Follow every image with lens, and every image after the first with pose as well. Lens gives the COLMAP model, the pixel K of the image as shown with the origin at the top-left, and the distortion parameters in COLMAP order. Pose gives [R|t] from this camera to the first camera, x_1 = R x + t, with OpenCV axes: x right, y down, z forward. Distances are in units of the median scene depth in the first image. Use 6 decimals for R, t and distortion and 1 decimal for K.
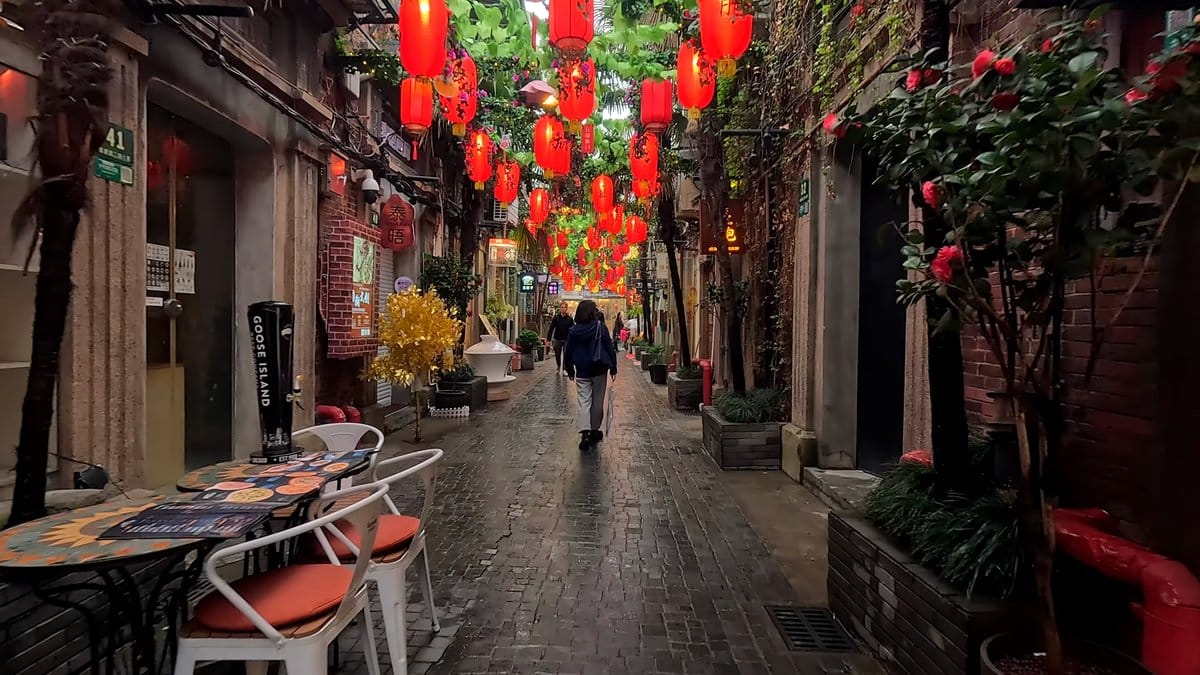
lens RADIAL K [[634.6, 0, 600.0], [0, 634.6, 337.5], [0, 0, 1]] dist [0.021691, -0.000027]
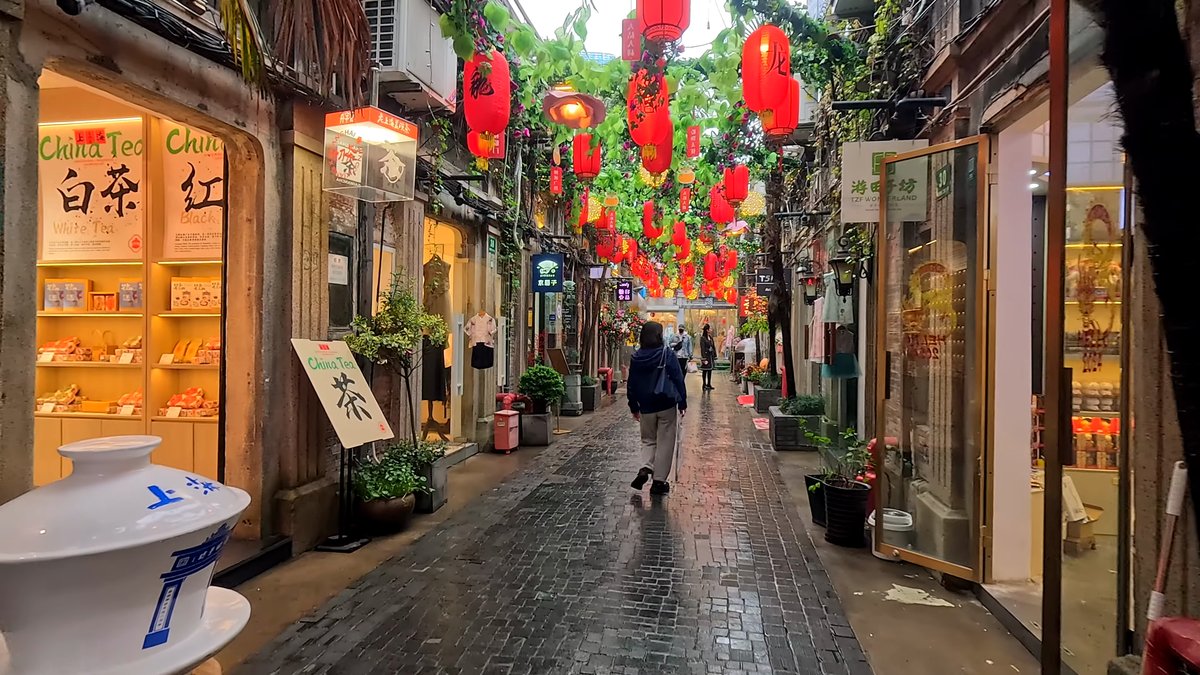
lens RADIAL K [[634.6, 0, 600.0], [0, 634.6, 337.5], [0, 0, 1]] dist [0.021691, -0.000027]
pose [[0.985320, -0.001505, -0.170713, 0.015473], [-0.002564, 0.999718, -0.023614, -0.017269], [0.170700, 0.023705, 0.985038, 0.409156]]
